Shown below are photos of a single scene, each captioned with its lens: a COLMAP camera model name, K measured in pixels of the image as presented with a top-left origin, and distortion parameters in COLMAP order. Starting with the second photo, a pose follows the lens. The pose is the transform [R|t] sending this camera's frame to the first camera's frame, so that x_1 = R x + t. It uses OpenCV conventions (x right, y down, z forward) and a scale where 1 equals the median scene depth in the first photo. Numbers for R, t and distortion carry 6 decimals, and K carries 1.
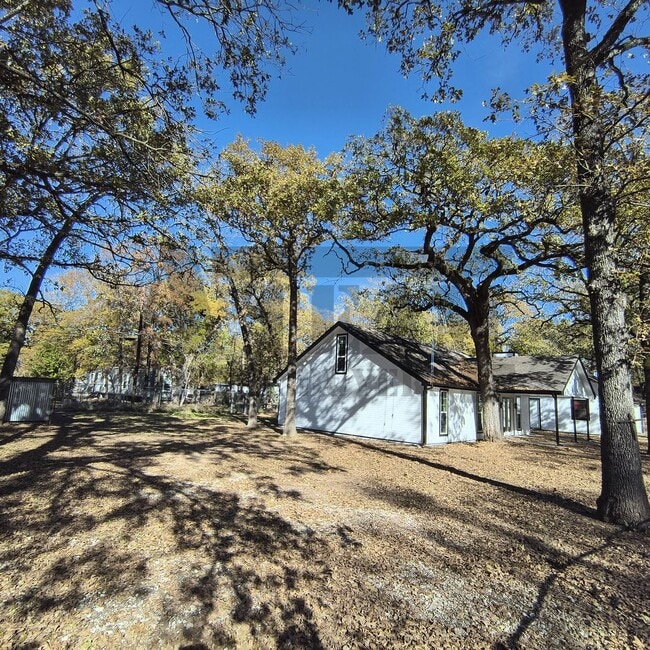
lens RADIAL K [[388.8, 0, 339.5], [0, 388.8, 328.2], [0, 0, 1]] dist [-0.003889, -0.000370]
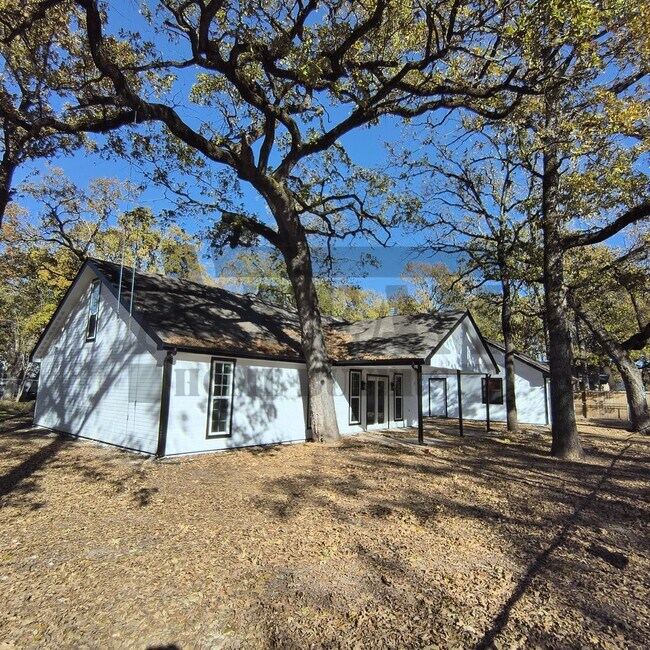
lens RADIAL K [[388.8, 0, 339.5], [0, 388.8, 328.2], [0, 0, 1]] dist [-0.003889, -0.000370]
pose [[0.996808, -0.012886, 0.078783, 0.360623], [0.010956, 0.999630, 0.024880, 0.088937], [-0.079075, -0.023938, 0.996581, 0.360757]]
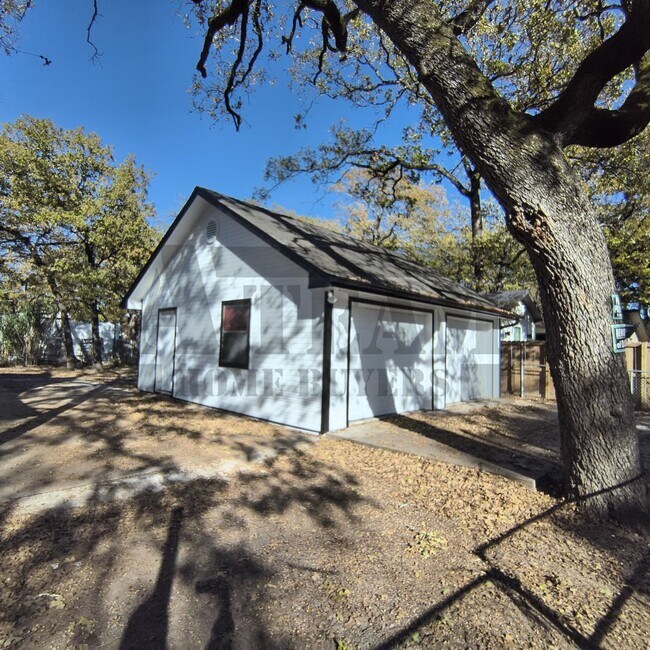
lens RADIAL K [[388.8, 0, 339.5], [0, 388.8, 328.2], [0, 0, 1]] dist [-0.003889, -0.000370]
pose [[0.999765, -0.021615, -0.001784, 1.003121], [0.021668, 0.991826, 0.125746, 0.242330], [-0.000948, -0.125755, 0.992061, 1.013066]]
